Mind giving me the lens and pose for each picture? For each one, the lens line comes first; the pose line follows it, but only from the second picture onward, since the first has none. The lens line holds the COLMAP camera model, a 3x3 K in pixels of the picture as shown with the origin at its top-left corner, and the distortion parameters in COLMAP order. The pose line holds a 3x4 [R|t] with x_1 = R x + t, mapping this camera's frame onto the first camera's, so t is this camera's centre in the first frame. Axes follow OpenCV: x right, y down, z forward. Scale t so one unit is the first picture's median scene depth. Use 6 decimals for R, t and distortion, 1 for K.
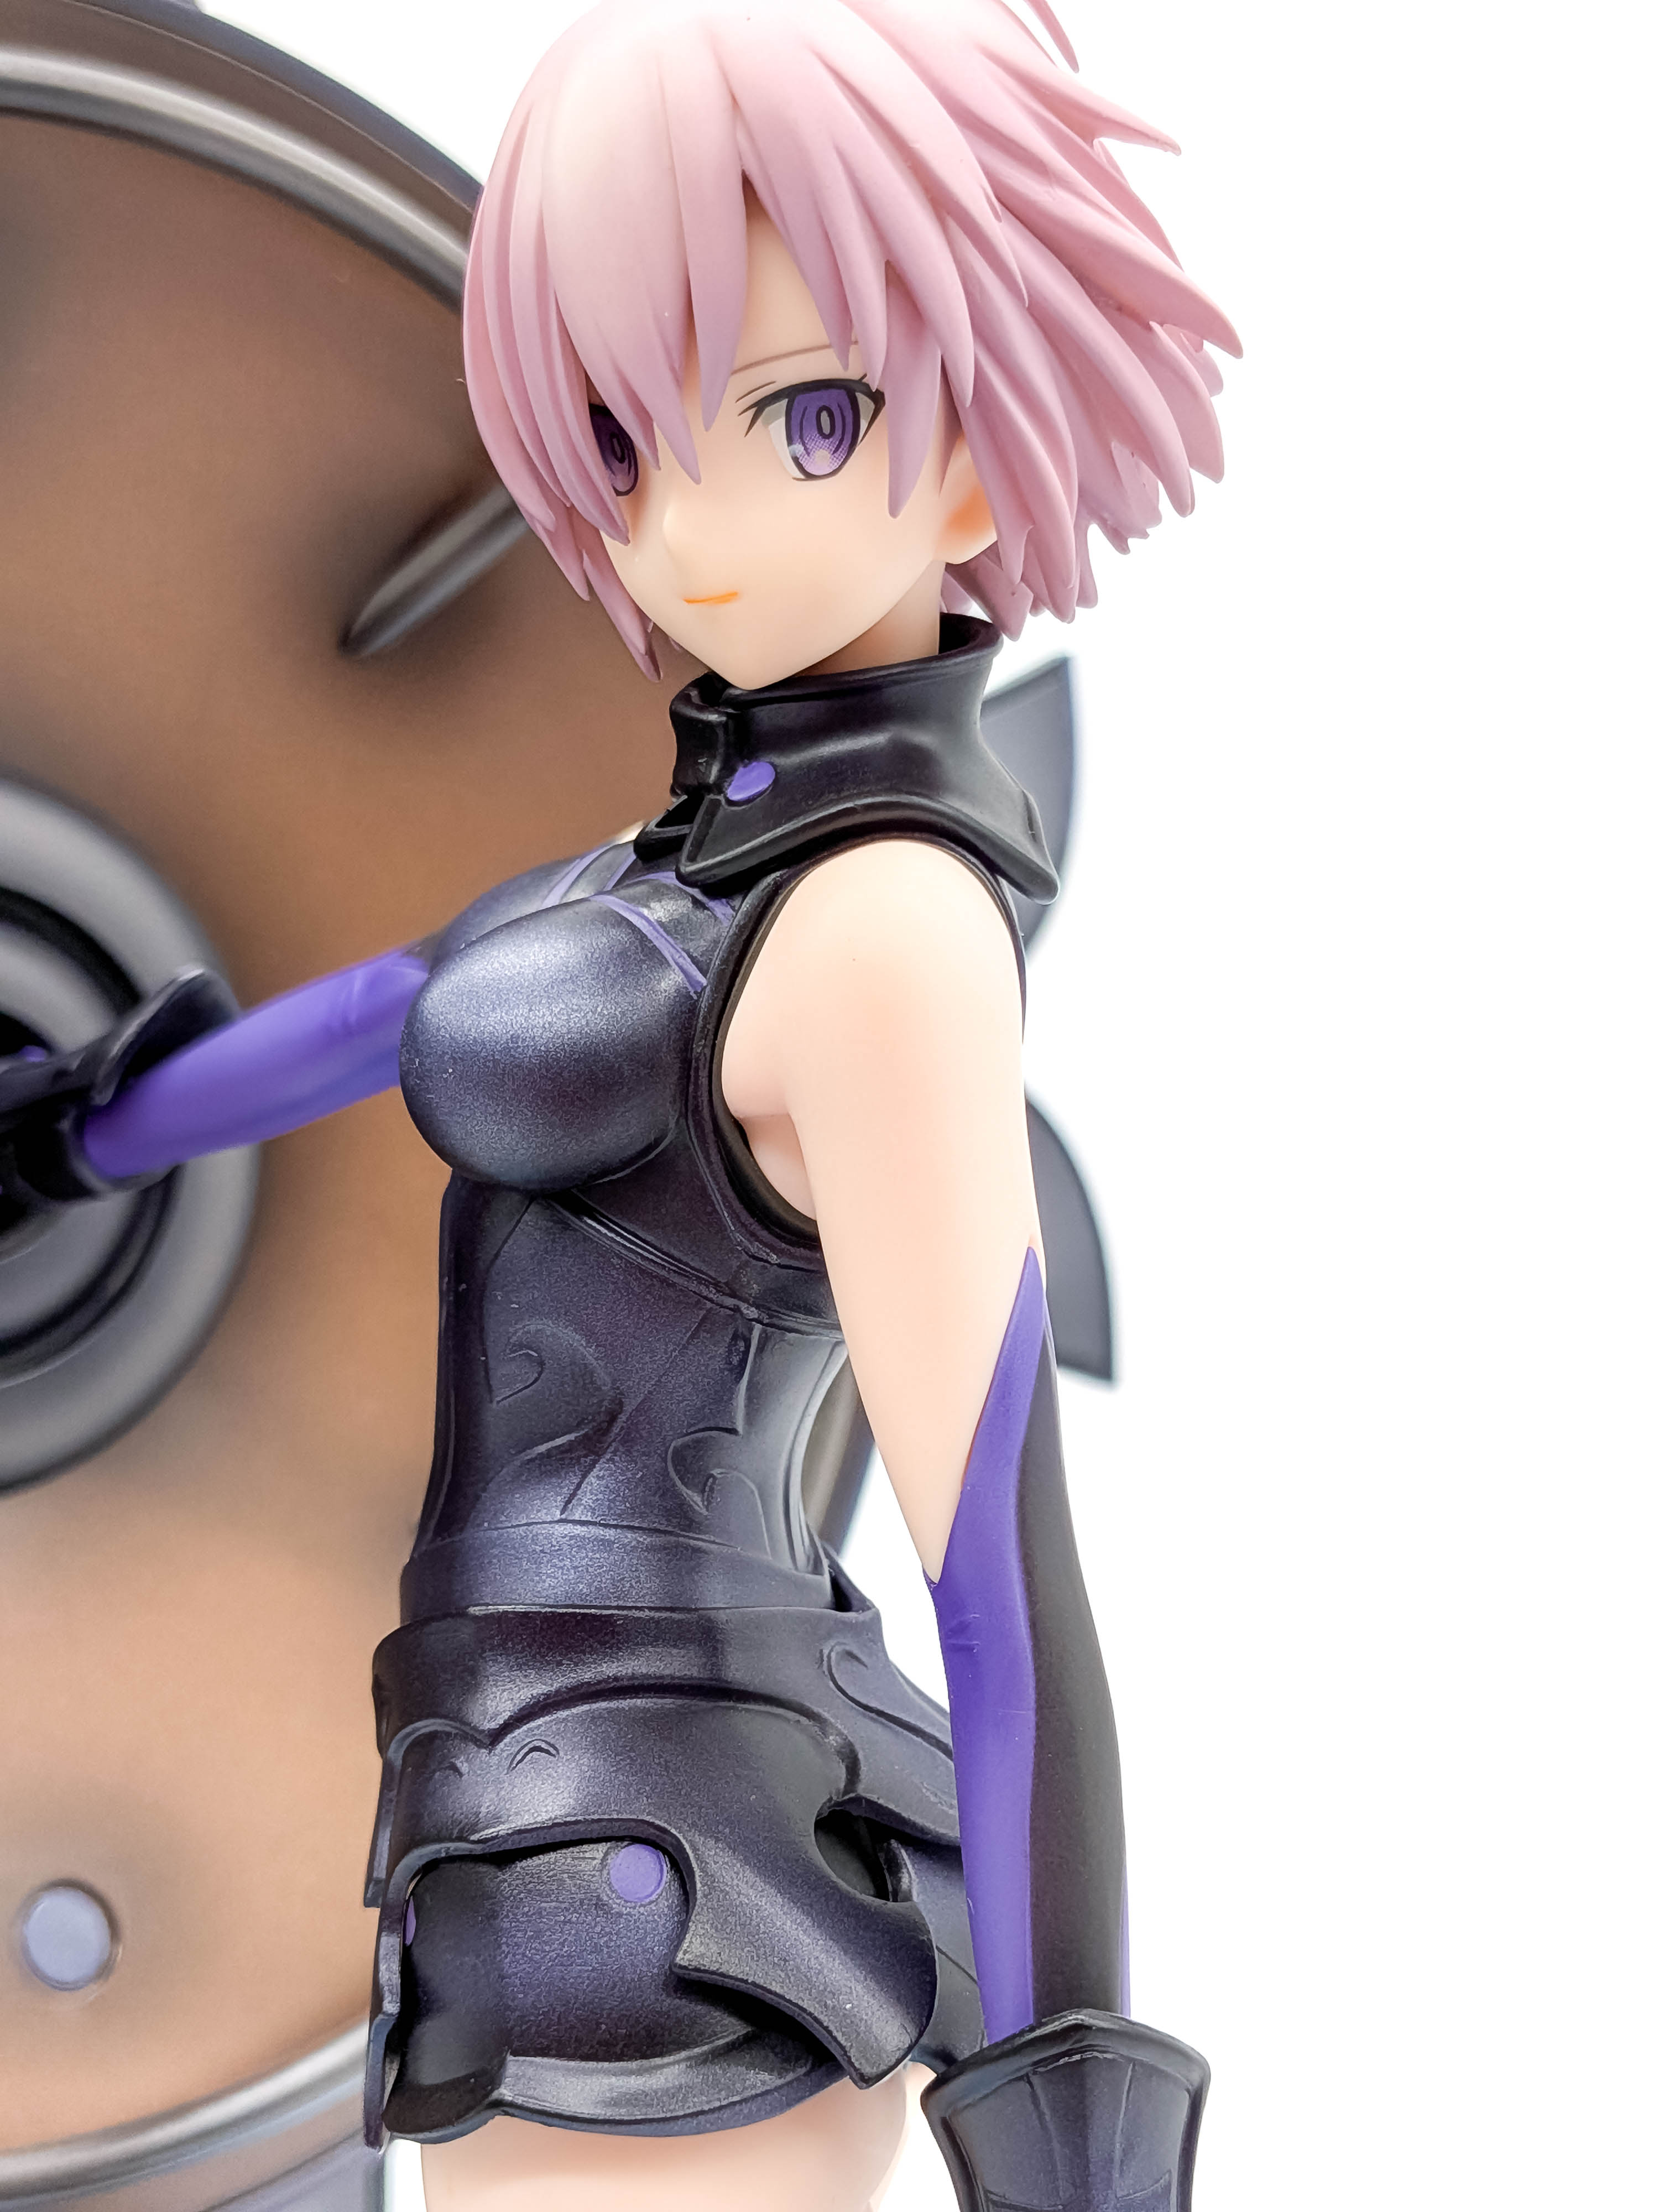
lens RADIAL K [[3293.1, 0, 894.2], [0, 3293.1, 1164.4], [0, 0, 1]] dist [0.077405, 0.000000]
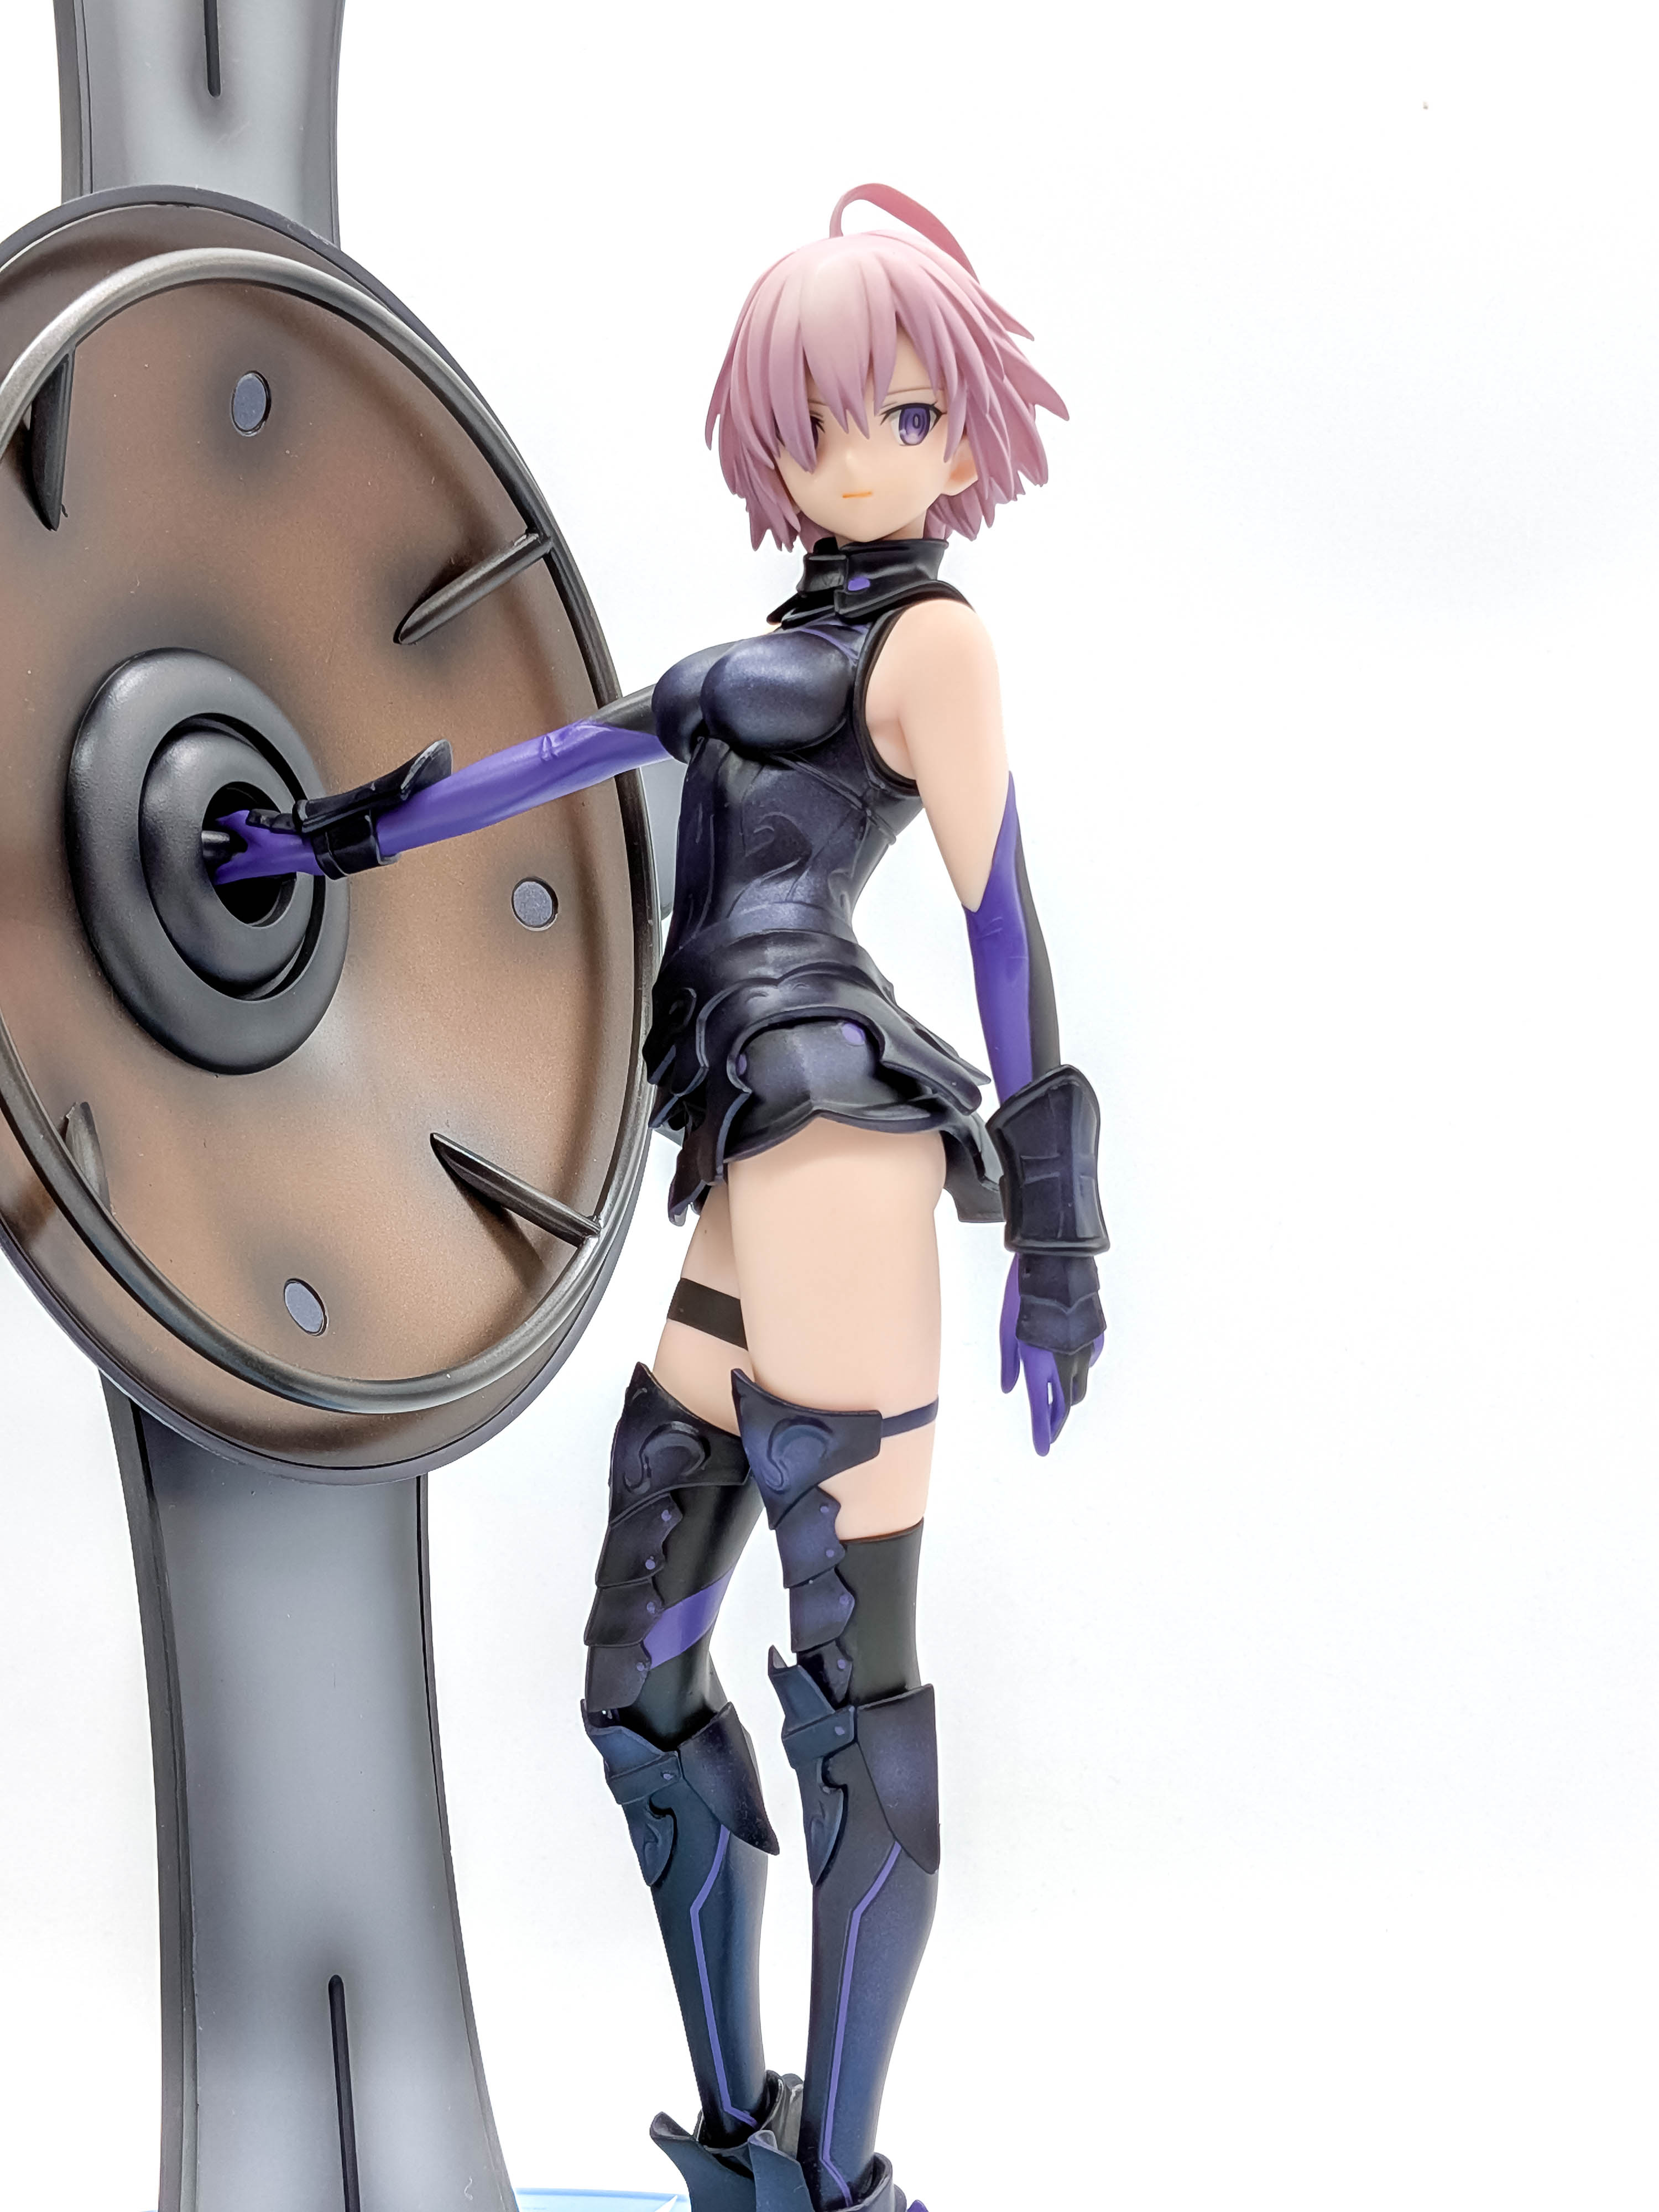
lens RADIAL K [[3293.1, 0, 815.0], [0, 3293.1, 1113.7], [0, 0, 1]] dist [0.077405, 0.000000]
pose [[0.937912, 0.039680, 0.344596, -0.848406], [0.035718, 0.977107, -0.209730, 0.719858], [-0.345029, 0.209017, 0.915023, -0.981565]]
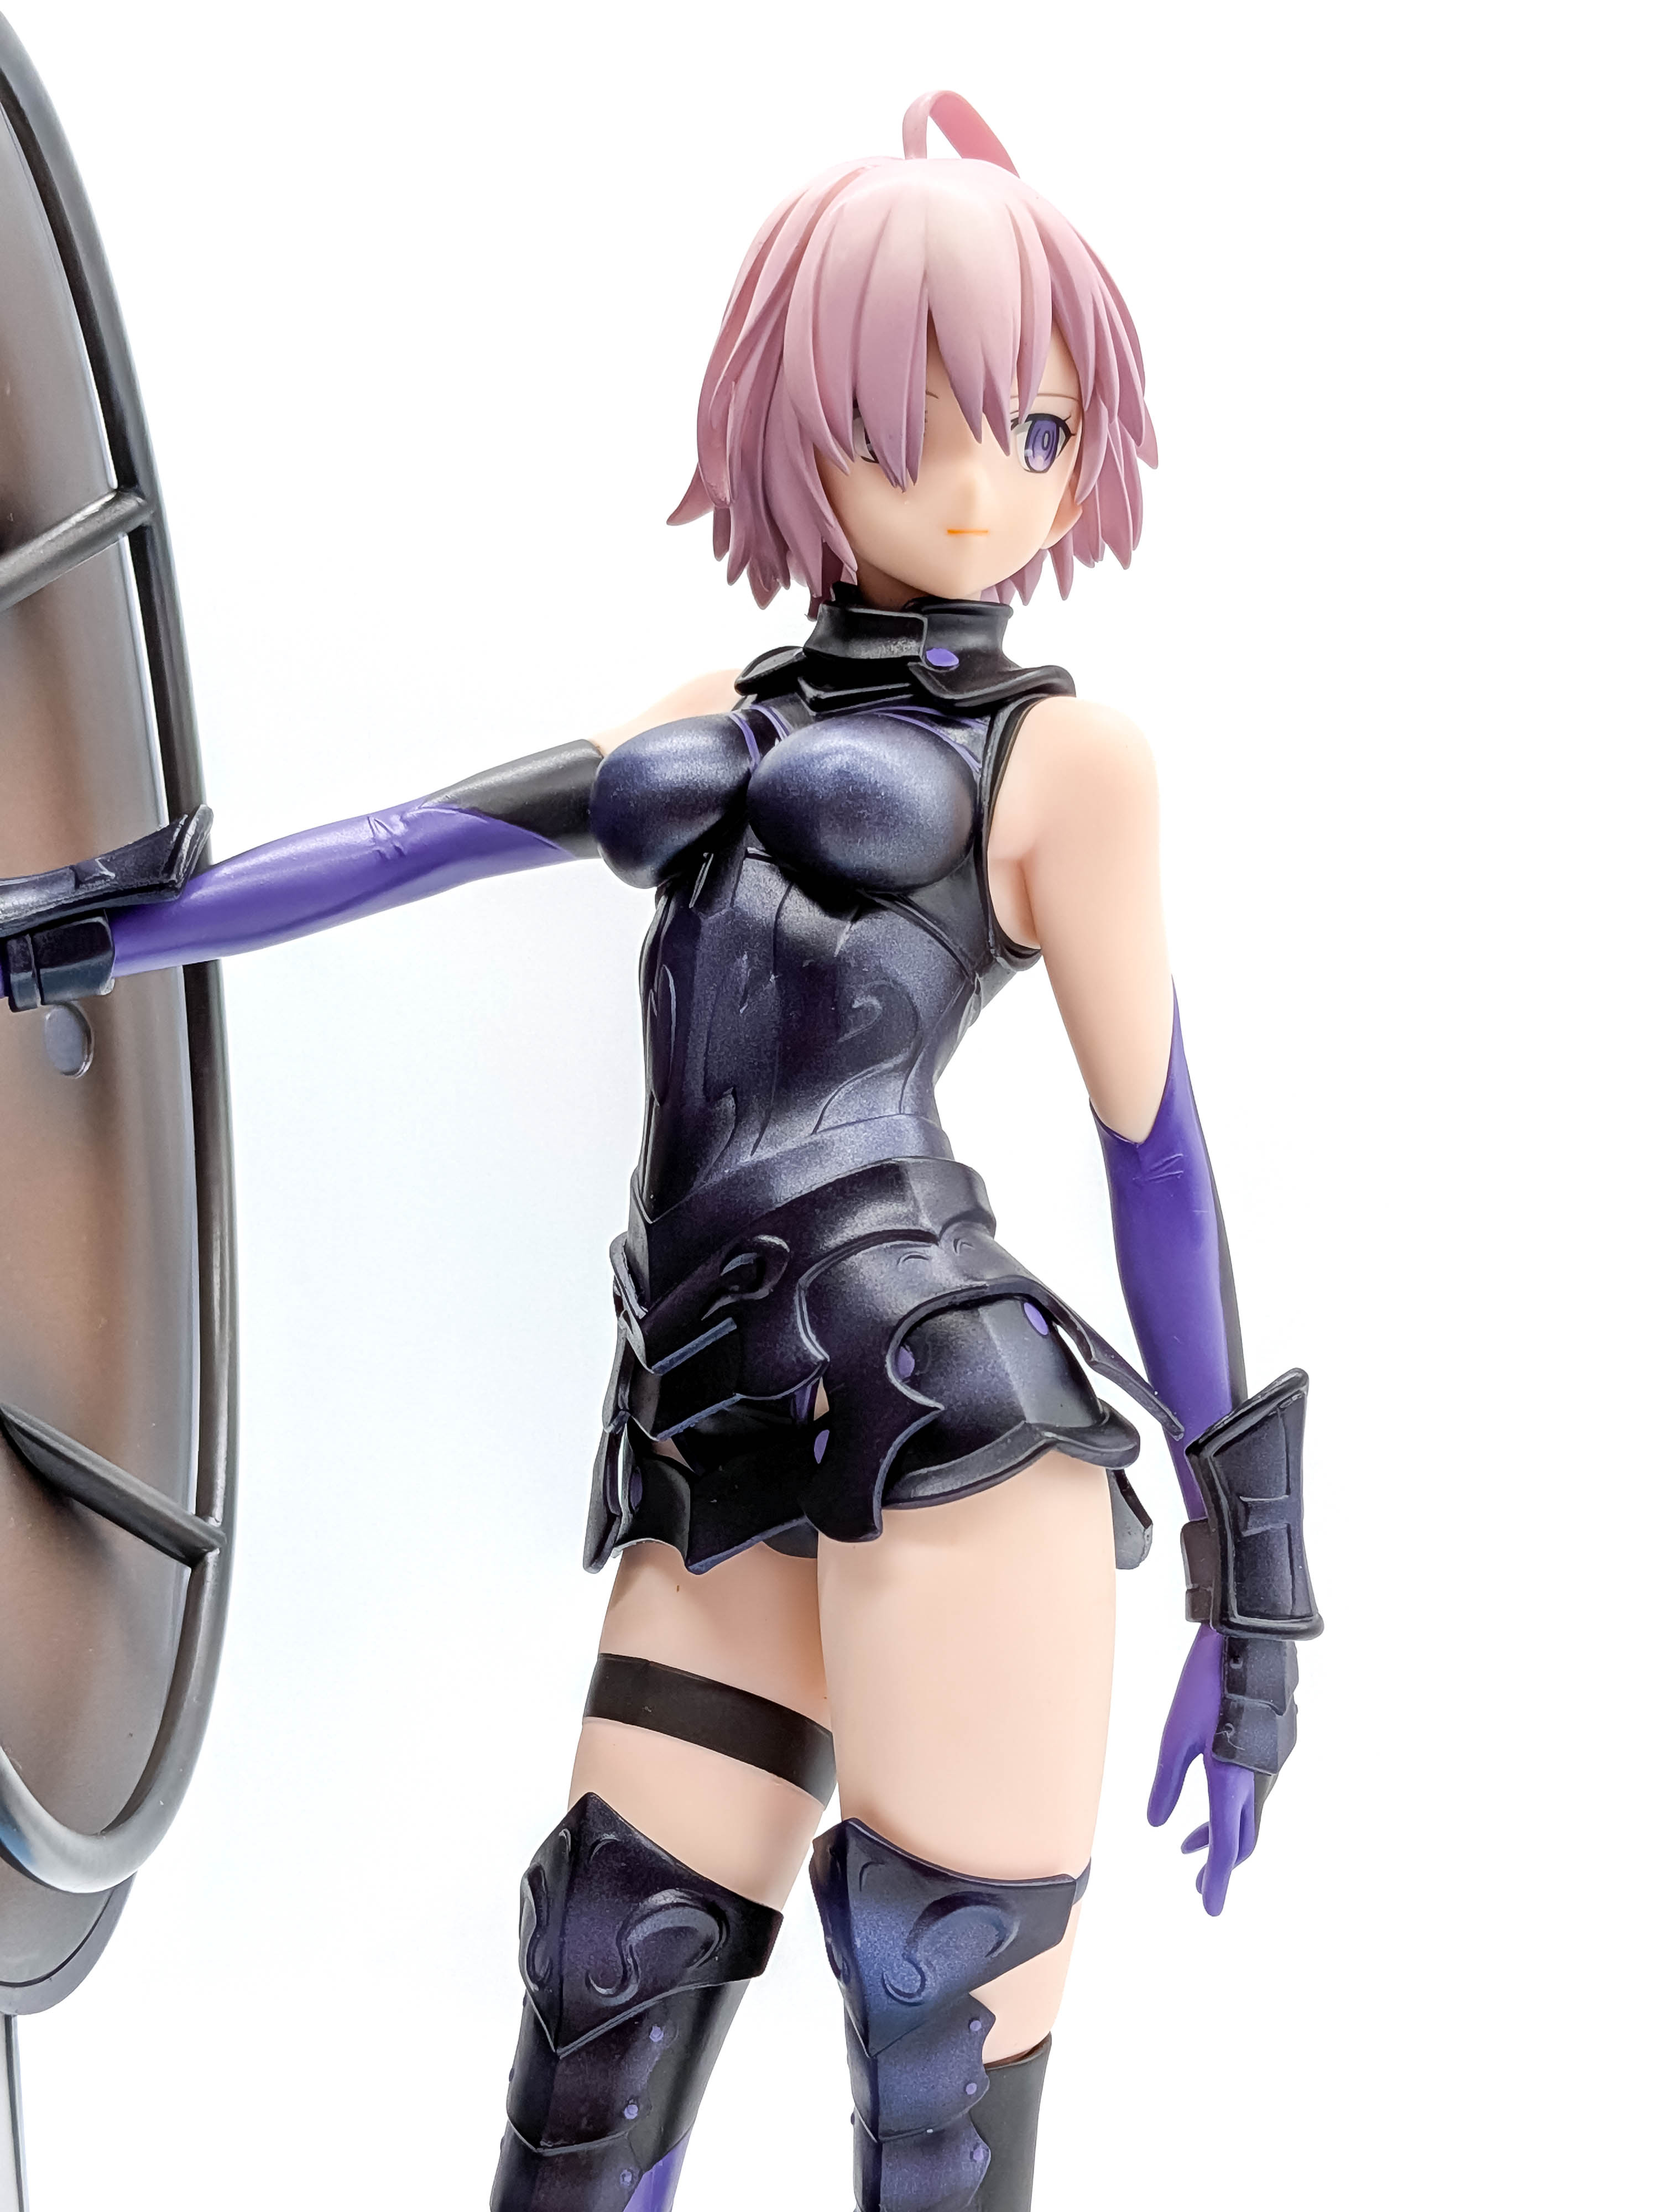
lens RADIAL K [[3293.1, 0, 842.3], [0, 3293.1, 1109.0], [0, 0, 1]] dist [0.077405, 0.000000]
pose [[0.634824, 0.088134, 0.767614, -1.285892], [0.092542, 0.977649, -0.188783, 0.393518], [-0.767095, 0.190881, 0.612478, 0.125542]]
